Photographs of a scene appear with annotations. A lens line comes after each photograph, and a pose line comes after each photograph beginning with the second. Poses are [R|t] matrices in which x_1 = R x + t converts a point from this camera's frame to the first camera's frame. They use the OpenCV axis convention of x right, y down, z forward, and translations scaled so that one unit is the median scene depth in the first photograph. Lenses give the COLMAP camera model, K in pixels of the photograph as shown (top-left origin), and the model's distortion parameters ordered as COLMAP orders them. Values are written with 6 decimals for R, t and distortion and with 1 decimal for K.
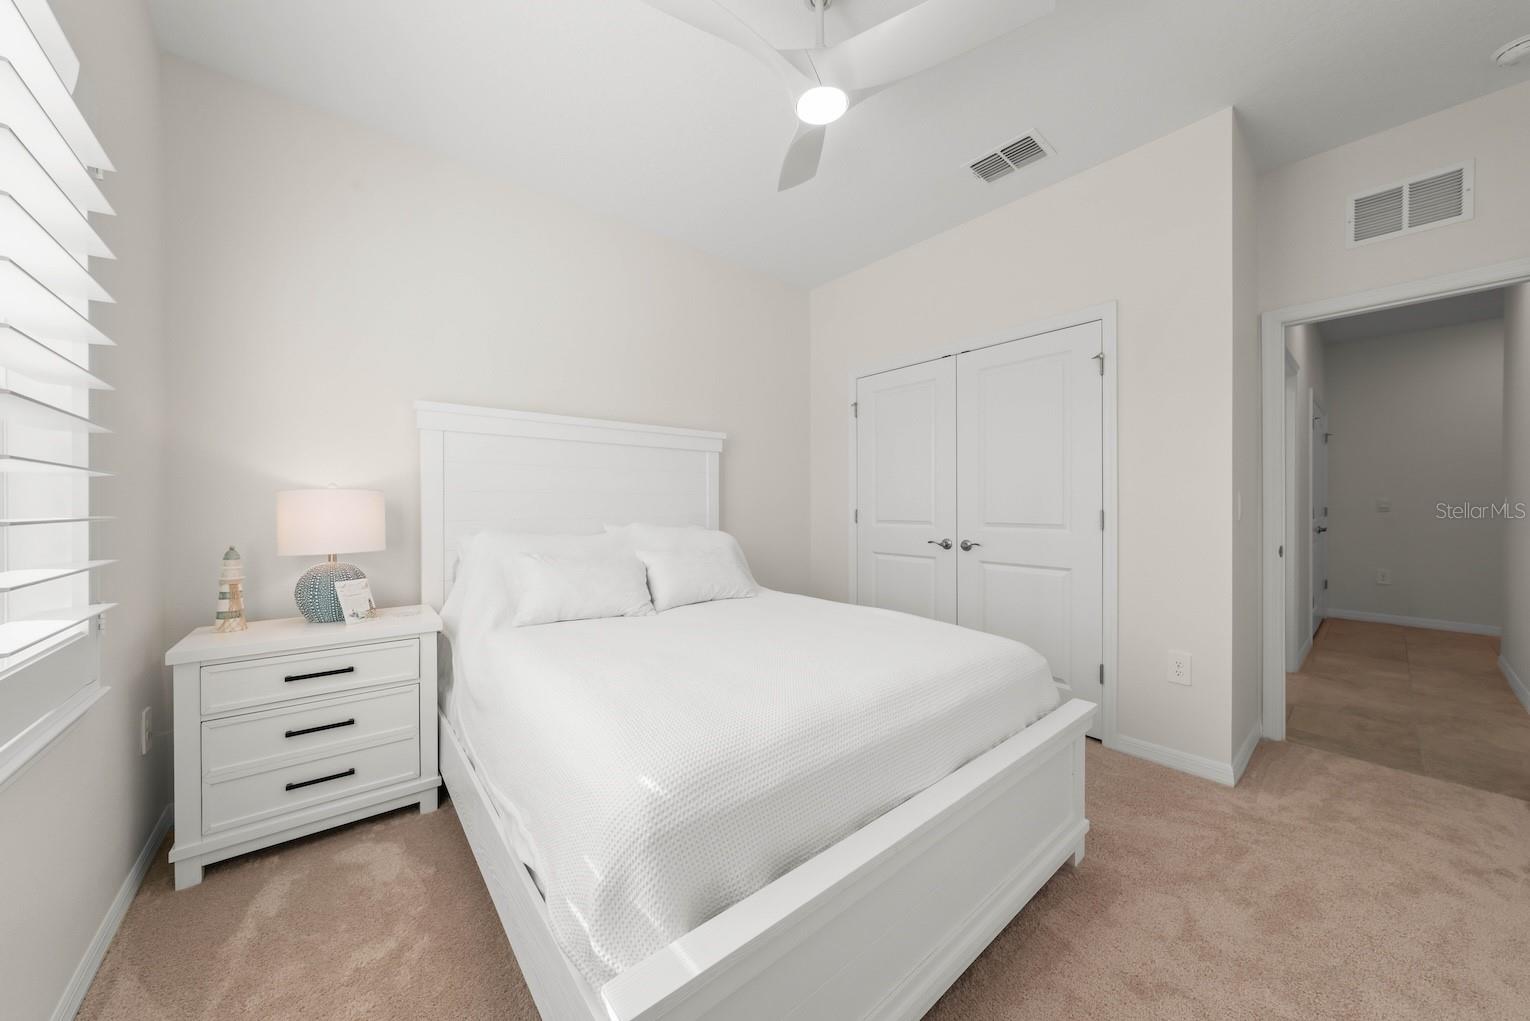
lens RADIAL K [[519.6, 0, 739.3], [0, 519.6, 509.0], [0, 0, 1]] dist [0.000390, 0.000058]
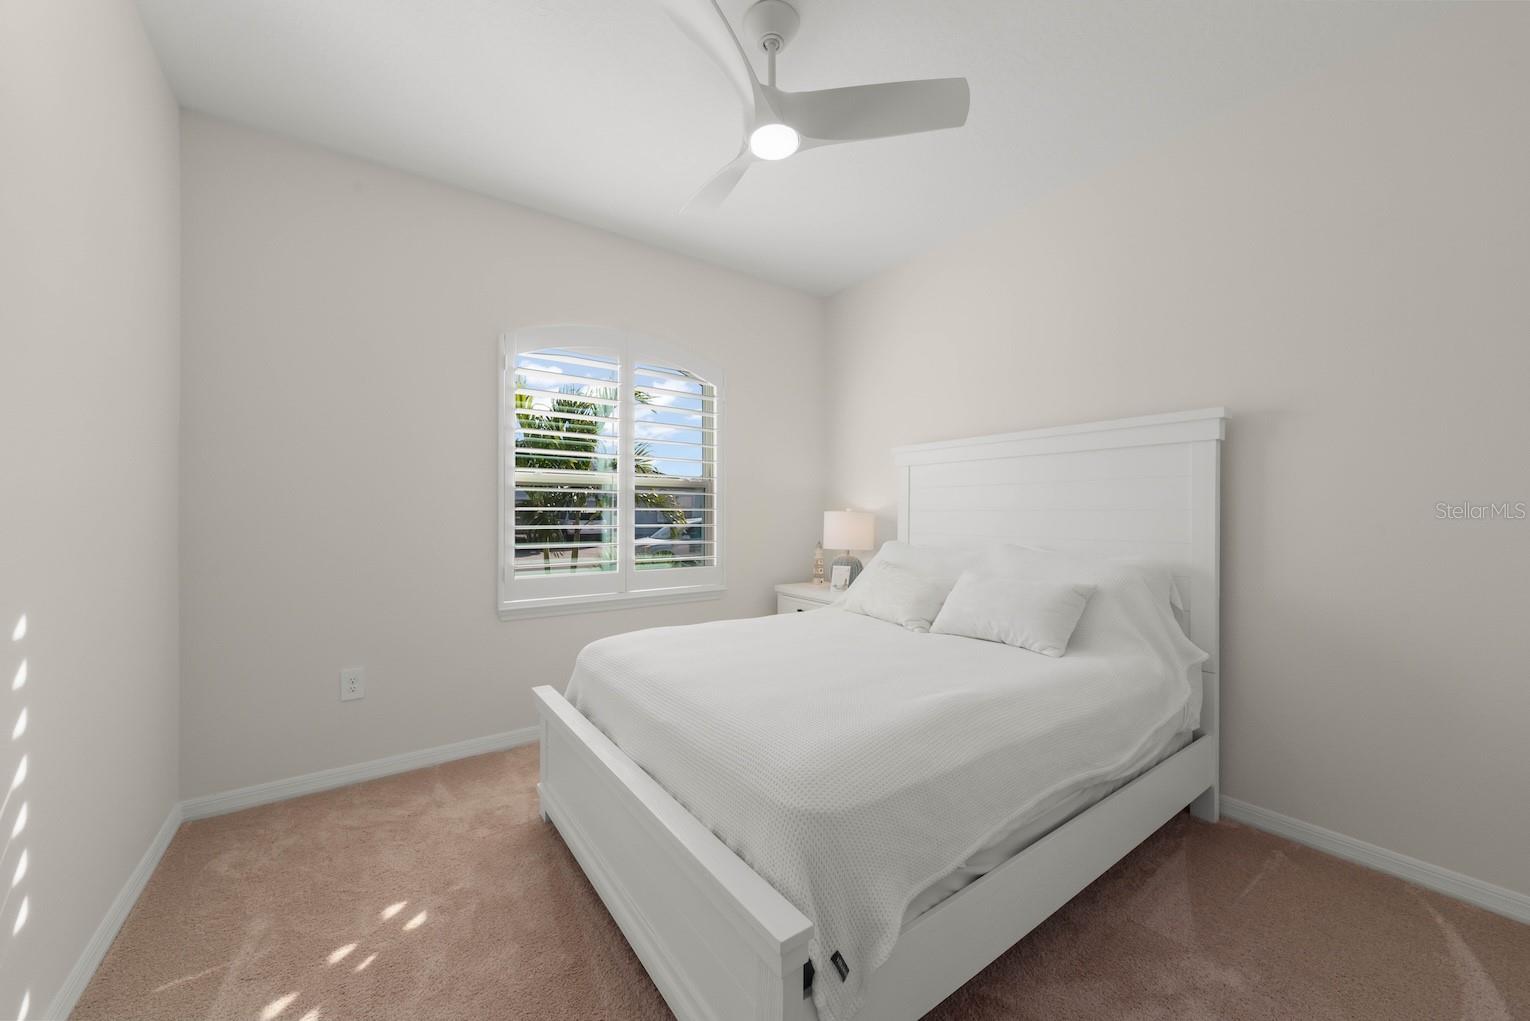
lens RADIAL K [[562.7, 0, 763.4], [0, 562.7, 513.5], [0, 0, 1]] dist [-0.000420, 0.000320]
pose [[-0.040332, 0.006163, -0.999167, 1.098690], [-0.015091, 0.999863, 0.006776, -0.038509], [0.999072, 0.015352, -0.040233, 0.888433]]
